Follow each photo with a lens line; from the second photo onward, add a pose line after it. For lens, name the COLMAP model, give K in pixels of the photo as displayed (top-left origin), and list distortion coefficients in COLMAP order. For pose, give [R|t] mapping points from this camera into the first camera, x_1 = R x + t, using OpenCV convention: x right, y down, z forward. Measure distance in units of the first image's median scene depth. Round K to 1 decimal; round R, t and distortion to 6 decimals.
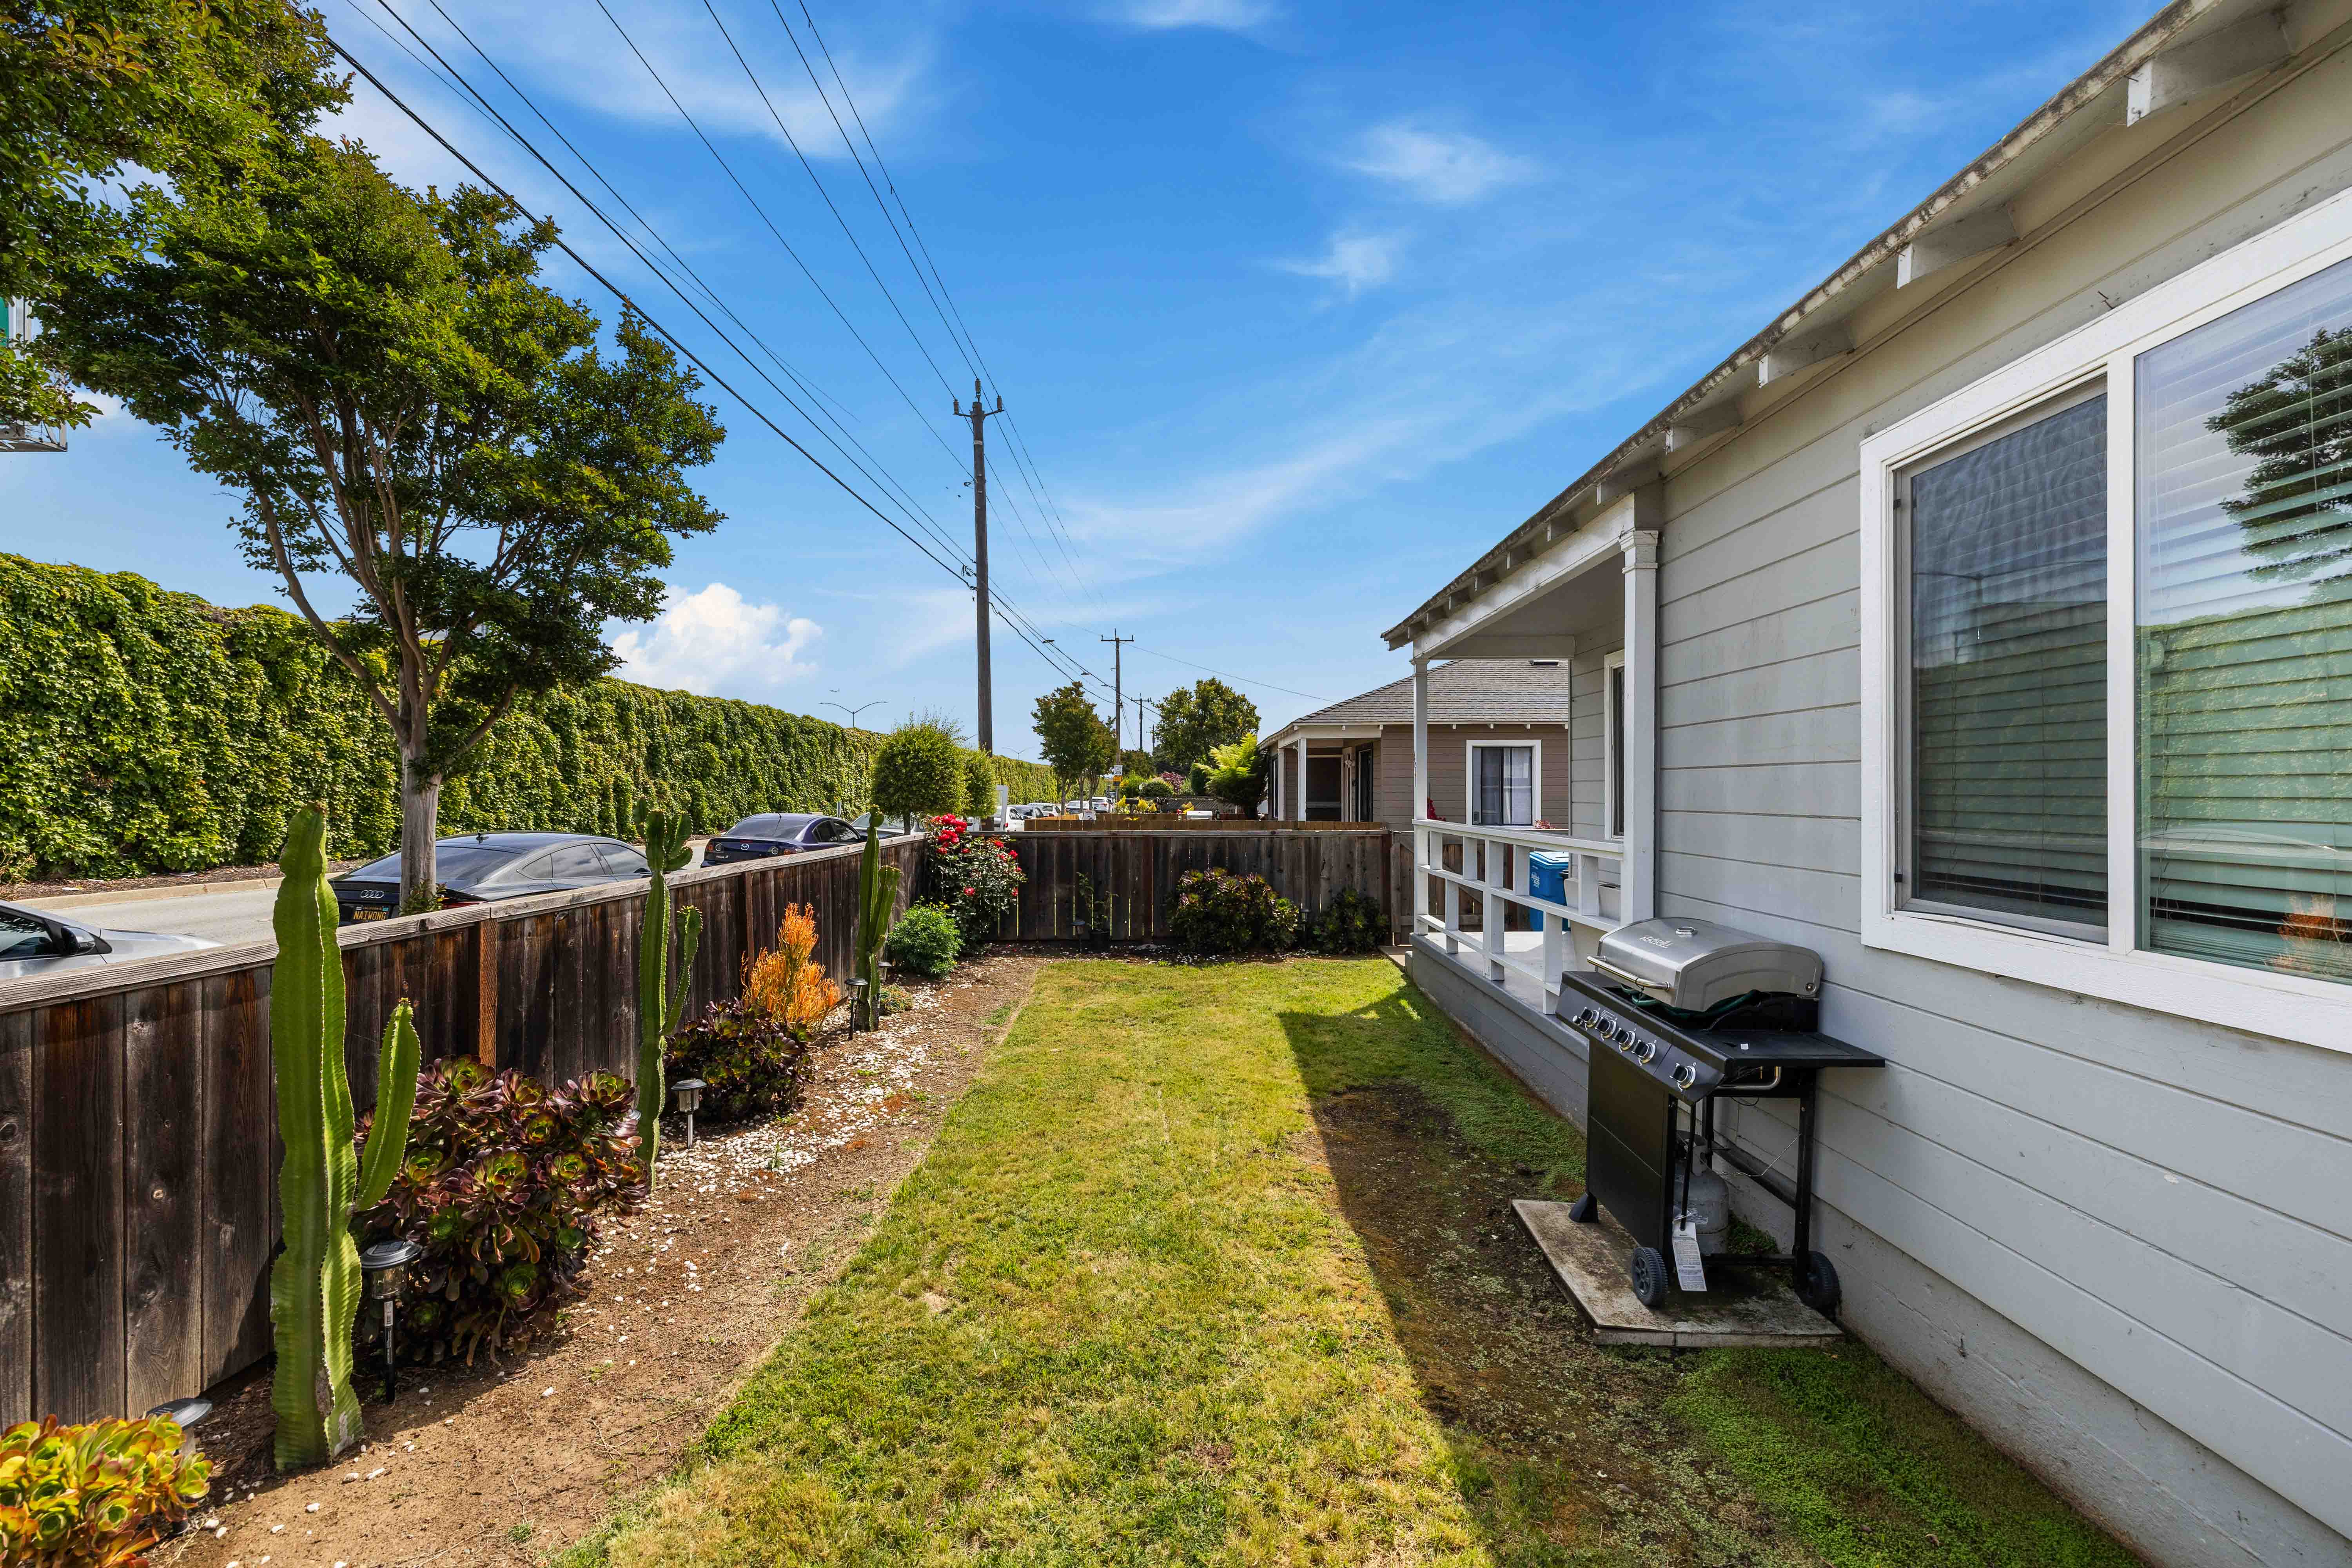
lens RADIAL K [[993.2, 0, 1176.0], [0, 993.2, 784.0], [0, 0, 1]] dist [0.003612, 0.000344]
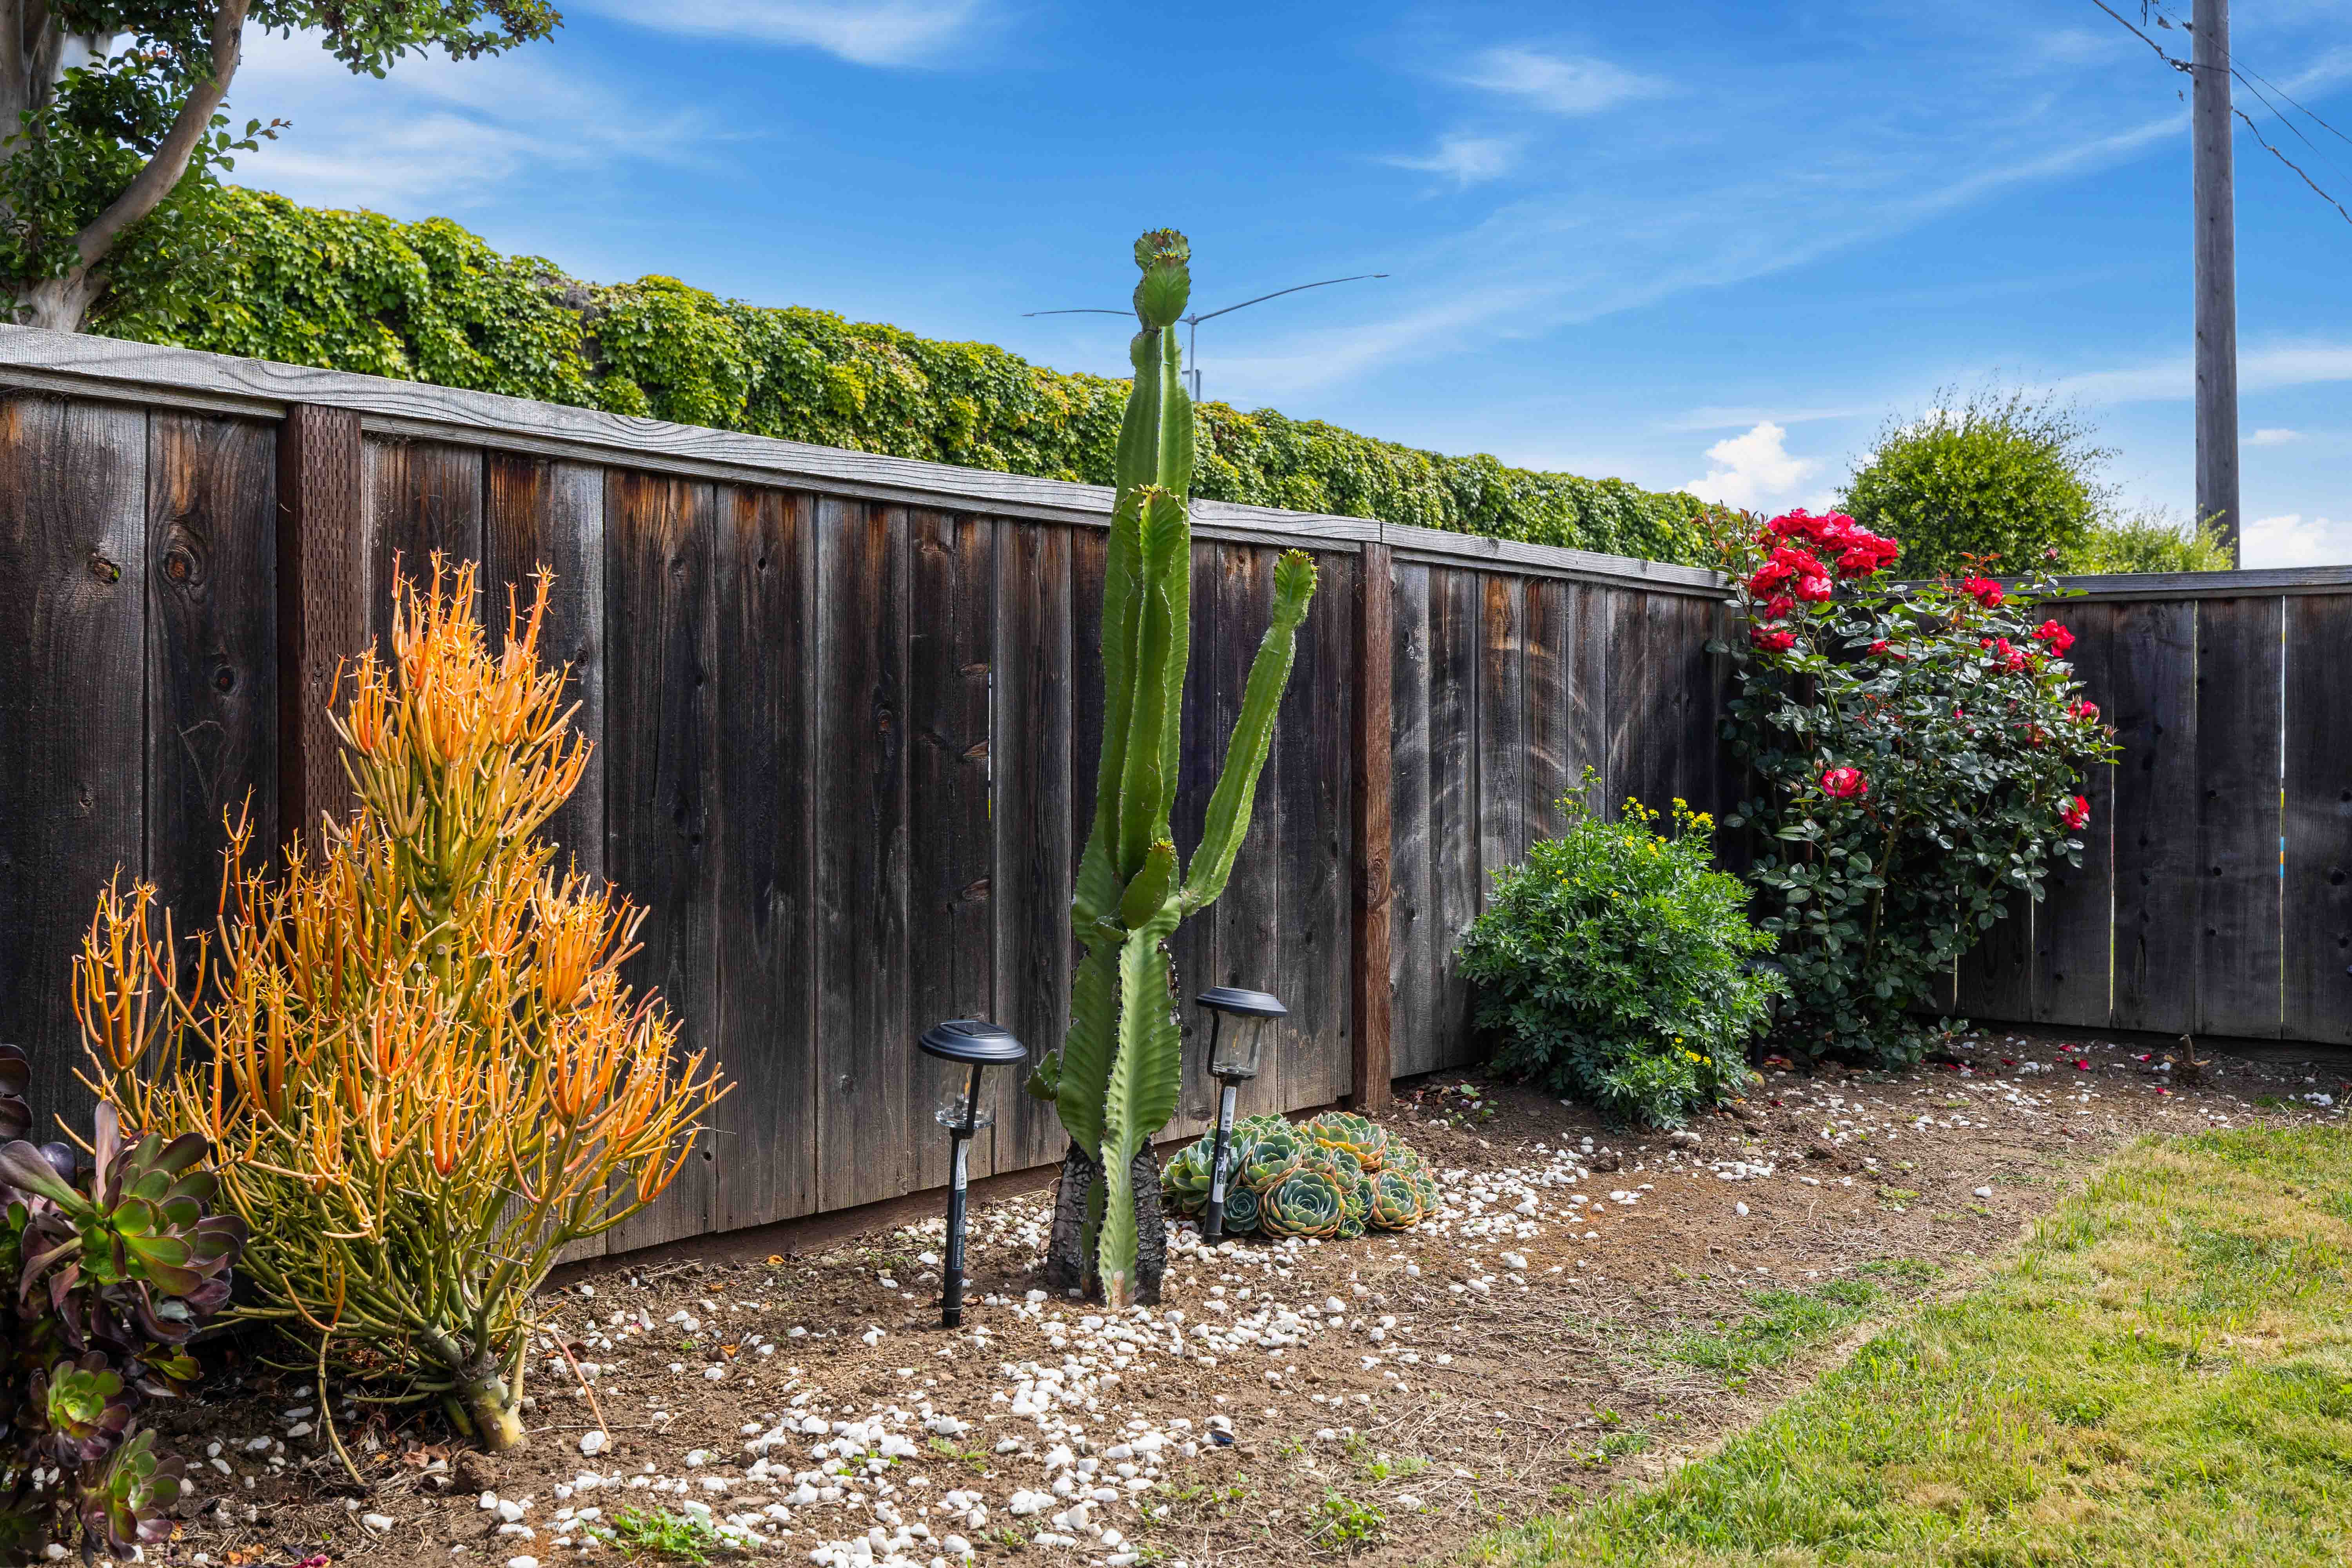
lens RADIAL K [[2296.0, 0, 1176.0], [0, 2296.0, 784.0], [0, 0, 1]] dist [-0.009630, -0.009574]
pose [[0.797882, 0.021828, -0.602418, -0.004522], [-0.009715, 0.999680, 0.023356, 0.057060], [0.602735, -0.012783, 0.797839, 0.276350]]
